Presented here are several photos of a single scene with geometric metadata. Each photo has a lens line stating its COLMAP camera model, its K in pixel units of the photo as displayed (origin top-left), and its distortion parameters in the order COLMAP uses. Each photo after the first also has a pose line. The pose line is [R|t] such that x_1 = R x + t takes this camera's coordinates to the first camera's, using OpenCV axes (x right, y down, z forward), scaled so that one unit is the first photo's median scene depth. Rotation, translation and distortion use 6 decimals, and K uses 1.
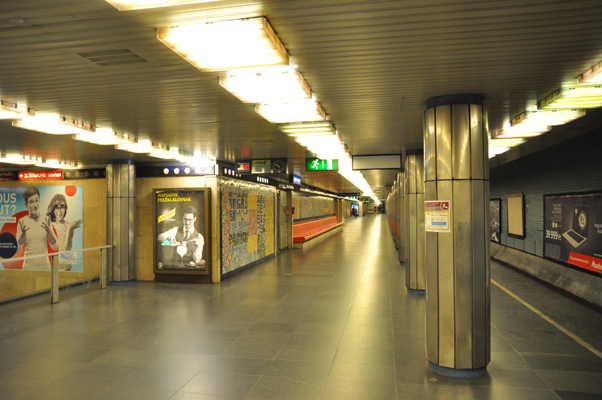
lens RADIAL K [[446.7, 0, 302.2], [0, 446.7, 193.3], [0, 0, 1]] dist [-0.111178, 0.098528]
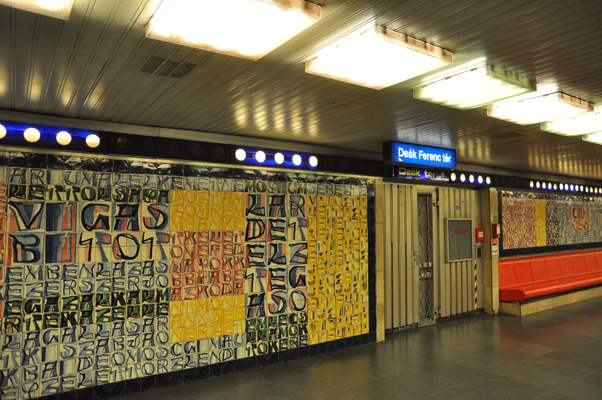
lens RADIAL K [[446.7, 0, 302.2], [0, 446.7, 193.3], [0, 0, 1]] dist [-0.111178, 0.098528]
pose [[0.710357, -0.049029, -0.702132, 0.155249], [0.025690, 0.998712, -0.043747, 0.015377], [0.703373, 0.013039, 0.710702, 0.541753]]
